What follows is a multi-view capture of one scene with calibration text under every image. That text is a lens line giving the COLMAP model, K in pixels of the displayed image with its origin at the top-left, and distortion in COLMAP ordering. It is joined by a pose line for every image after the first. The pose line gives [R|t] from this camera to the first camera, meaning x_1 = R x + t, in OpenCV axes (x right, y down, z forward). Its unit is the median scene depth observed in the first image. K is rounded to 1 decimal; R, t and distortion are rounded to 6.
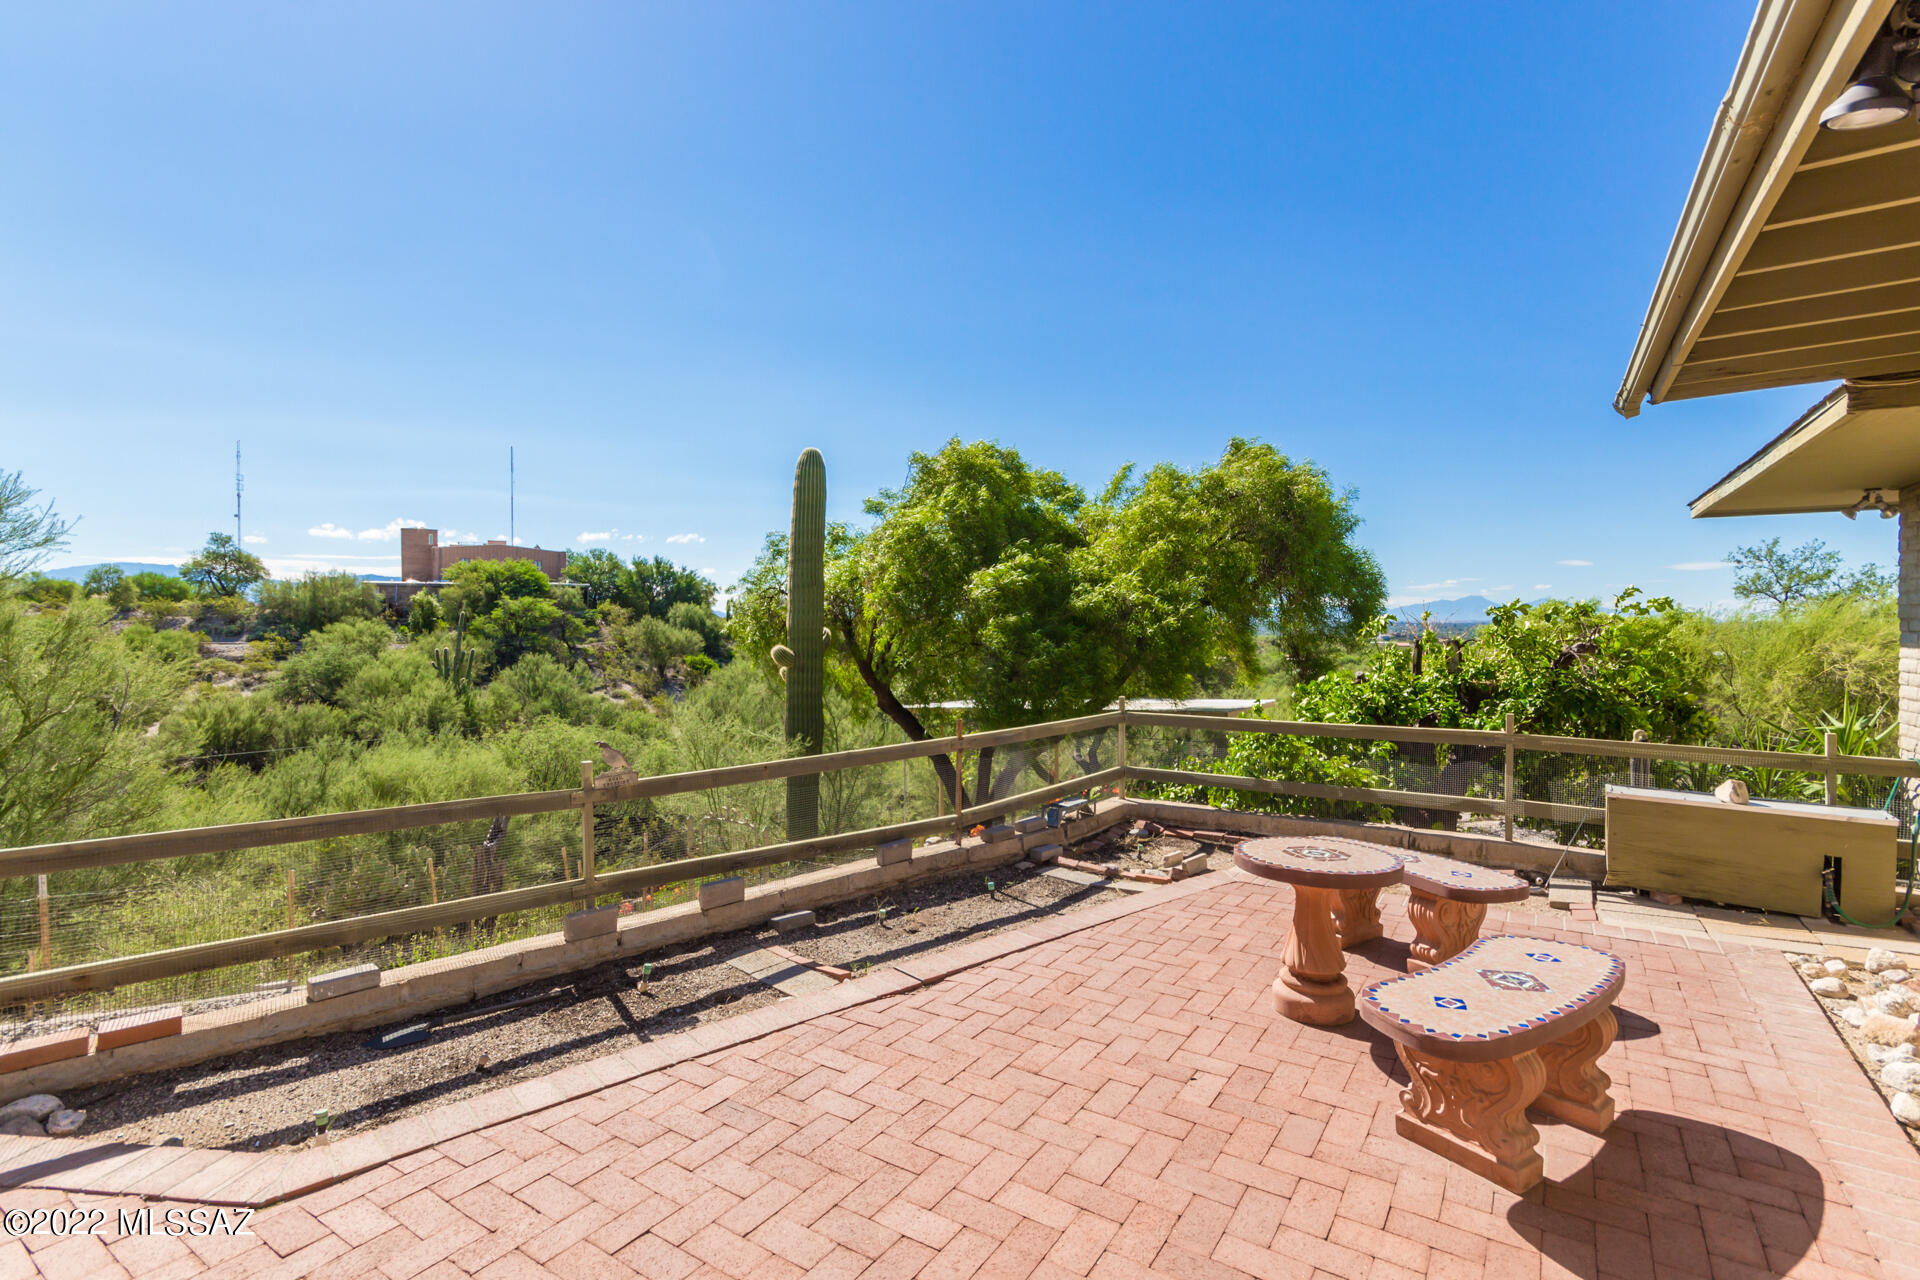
lens RADIAL K [[896.5, 0, 907.3], [0, 896.5, 643.2], [0, 0, 1]] dist [0.024982, 0.000187]
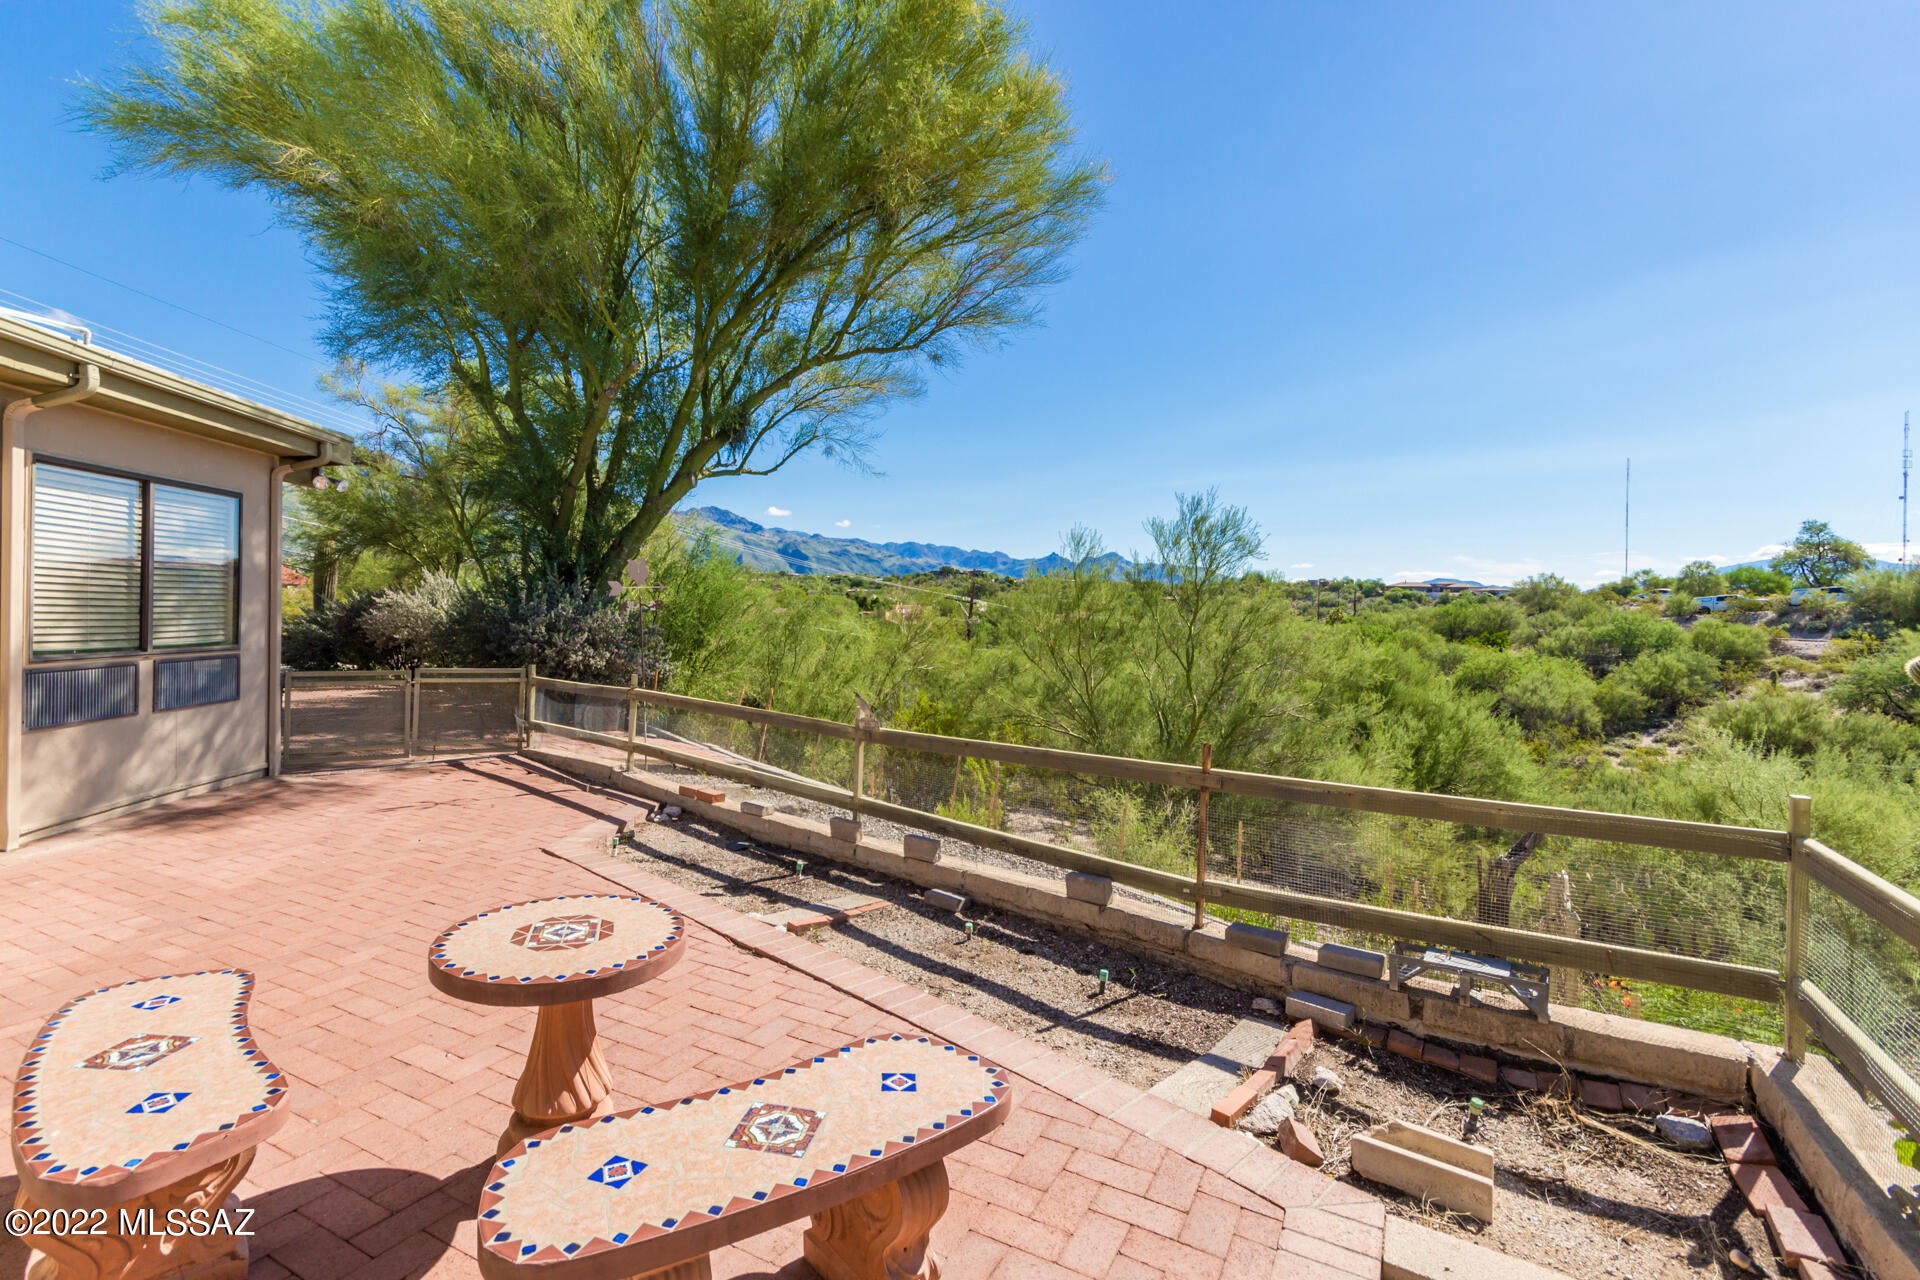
lens RADIAL K [[887.3, 0, 964.4], [0, 887.3, 642.3], [0, 0, 1]] dist [0.003858, 0.000375]
pose [[0.142123, 0.040204, -0.989032, 0.101853], [-0.034675, 0.998764, 0.035617, -0.000963], [0.989241, 0.029233, 0.143342, 0.107629]]
